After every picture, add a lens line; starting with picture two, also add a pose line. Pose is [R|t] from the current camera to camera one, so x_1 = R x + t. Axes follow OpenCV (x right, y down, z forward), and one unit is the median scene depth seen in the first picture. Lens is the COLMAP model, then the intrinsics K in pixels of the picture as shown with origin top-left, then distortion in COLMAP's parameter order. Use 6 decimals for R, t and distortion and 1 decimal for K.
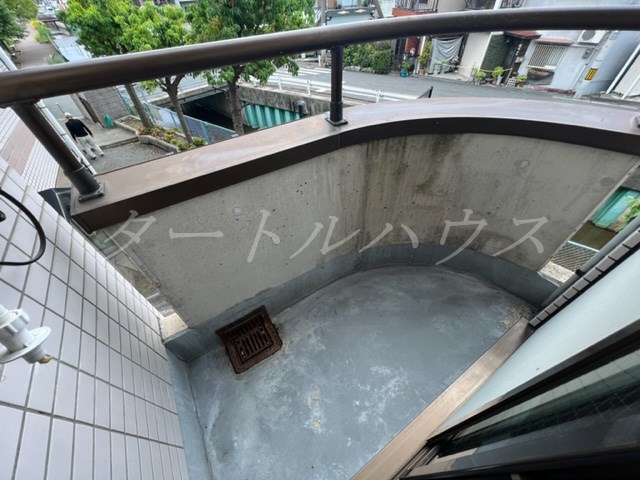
lens RADIAL K [[257.7, 0, 320.0], [0, 257.7, 240.0], [0, 0, 1]] dist [0.000192, -0.000119]
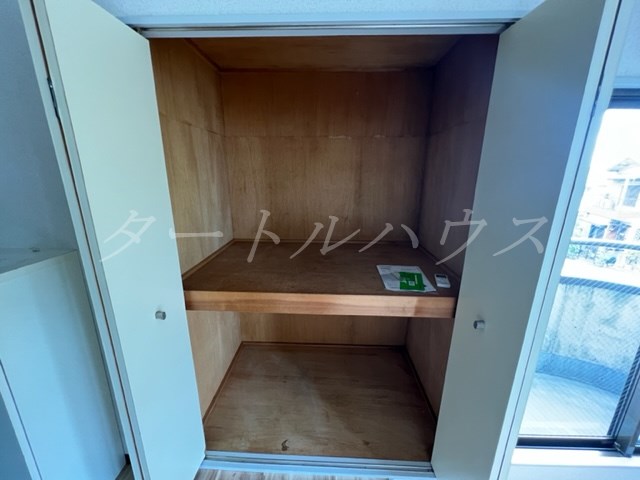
lens RADIAL K [[257.7, 0, 320.0], [0, 257.7, 240.0], [0, 0, 1]] dist [0.000192, -0.000119]
pose [[0.827682, 0.188231, -0.528689, -0.356500], [-0.430621, 0.817131, -0.383227, 0.815457], [0.359873, 0.544855, 0.757380, -1.217240]]
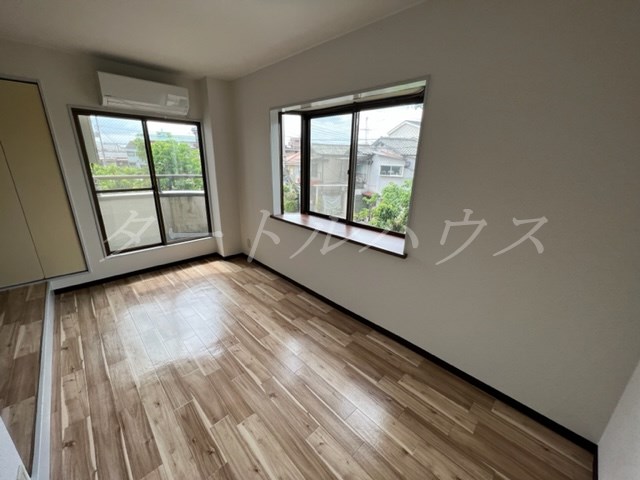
lens RADIAL K [[257.7, 0, 320.0], [0, 257.7, 240.0], [0, 0, 1]] dist [0.000192, -0.000119]
pose [[0.974306, 0.002817, 0.225212, 1.432839], [0.104435, 0.880284, -0.462811, 2.094562], [-0.199554, 0.474440, 0.857371, -2.349844]]
